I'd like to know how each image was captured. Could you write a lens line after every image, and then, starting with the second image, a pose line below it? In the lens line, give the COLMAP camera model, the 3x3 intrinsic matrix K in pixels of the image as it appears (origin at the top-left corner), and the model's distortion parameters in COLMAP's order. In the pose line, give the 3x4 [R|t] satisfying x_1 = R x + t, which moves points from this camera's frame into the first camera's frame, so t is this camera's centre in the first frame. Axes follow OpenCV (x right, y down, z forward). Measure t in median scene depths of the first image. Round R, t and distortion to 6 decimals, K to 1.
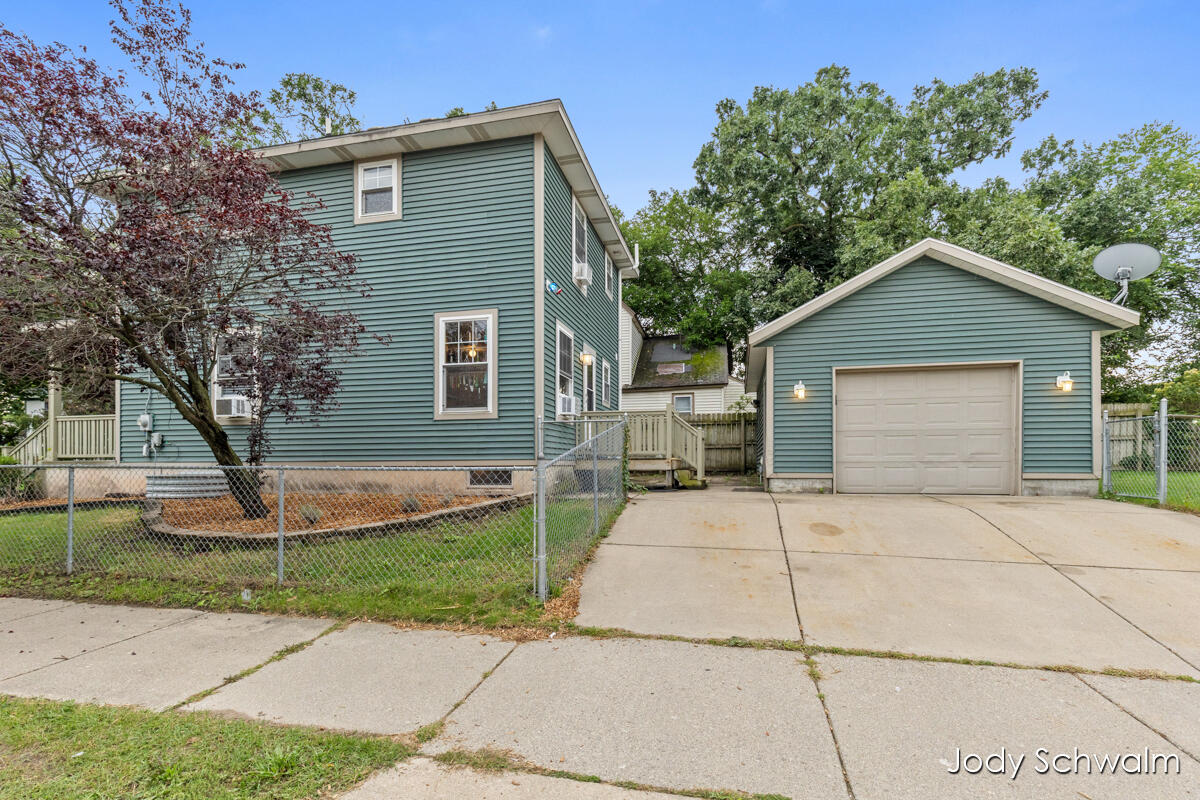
lens RADIAL K [[548.4, 0, 627.8], [0, 548.4, 464.0], [0, 0, 1]] dist [0.002463, 0.000413]
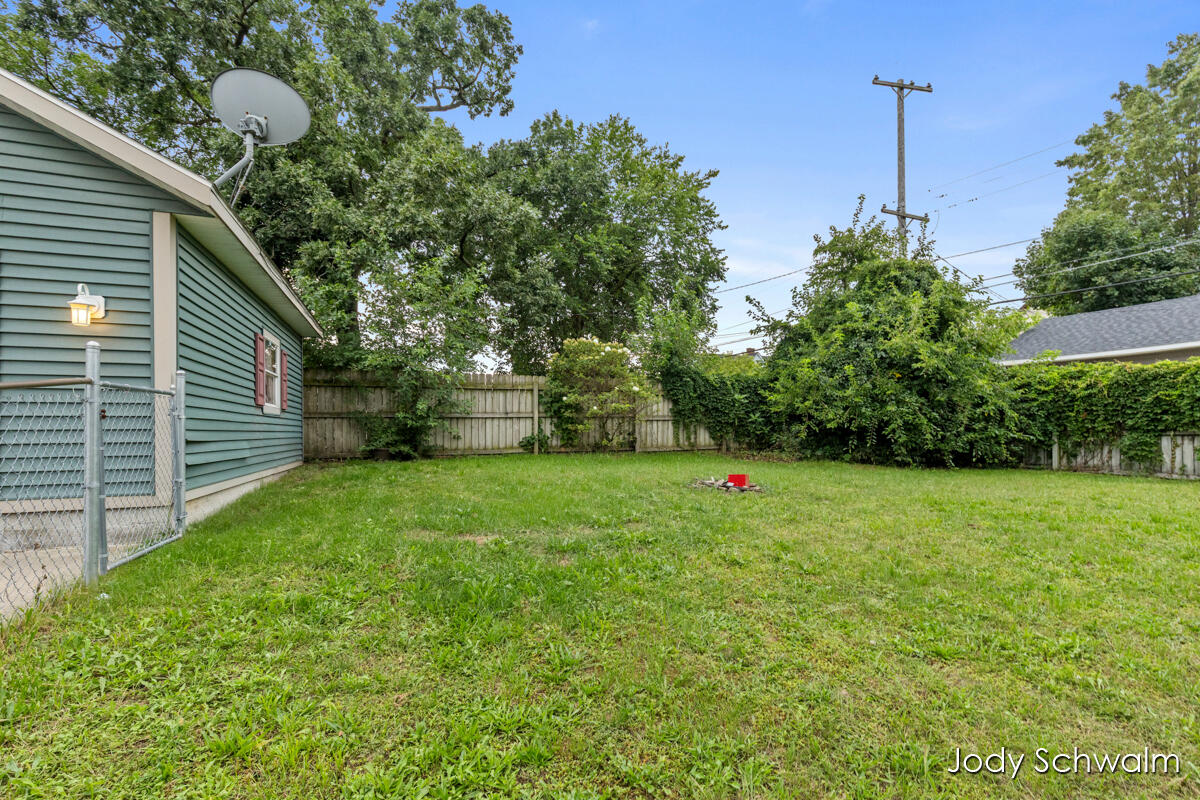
lens RADIAL K [[558.7, 0, 593.6], [0, 558.7, 424.1], [0, 0, 1]] dist [-0.000060, 0.000436]
pose [[0.844280, 0.001043, 0.535901, 0.554658], [0.007554, 0.999876, -0.013846, -0.021633], [-0.535849, 0.015739, 0.844167, 0.212695]]
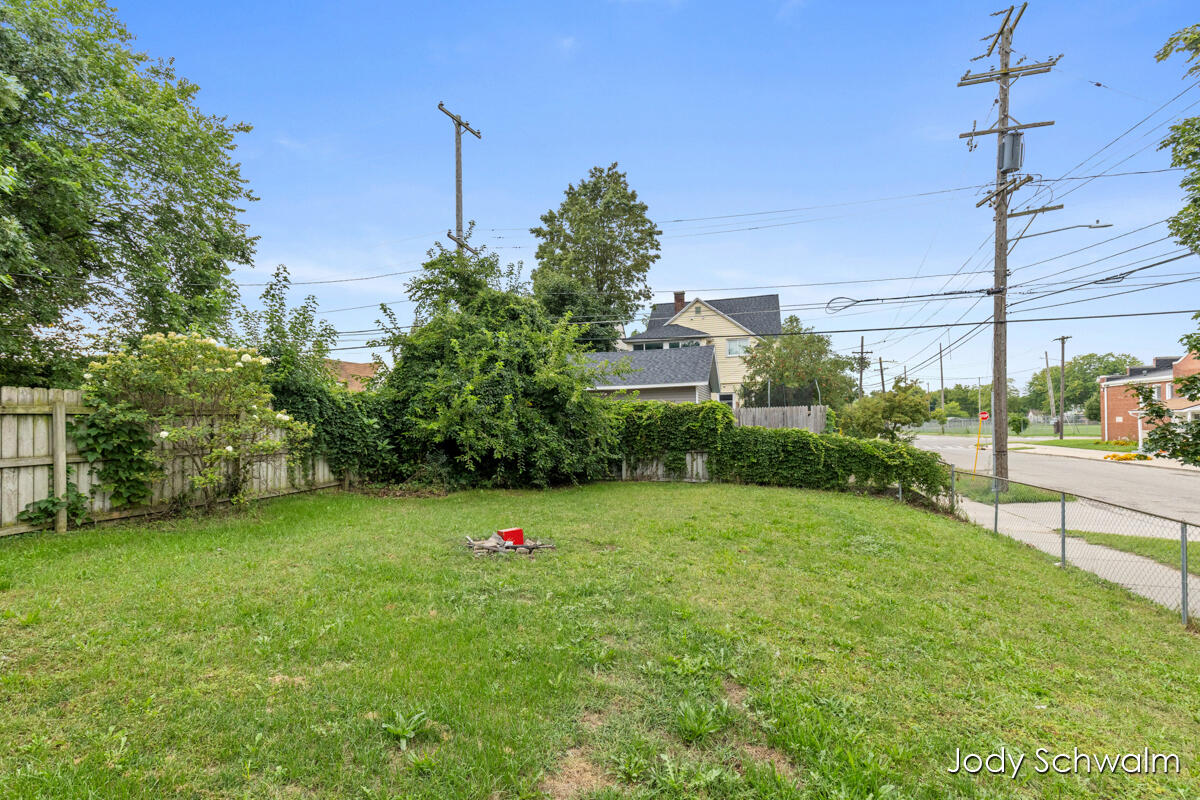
lens RADIAL K [[558.7, 0, 593.6], [0, 558.7, 424.1], [0, 0, 1]] dist [-0.000060, 0.000436]
pose [[0.082313, -0.002644, 0.996603, 0.500521], [0.026458, 0.999650, 0.000466, -0.070363], [-0.996255, 0.026329, 0.082354, 0.513843]]
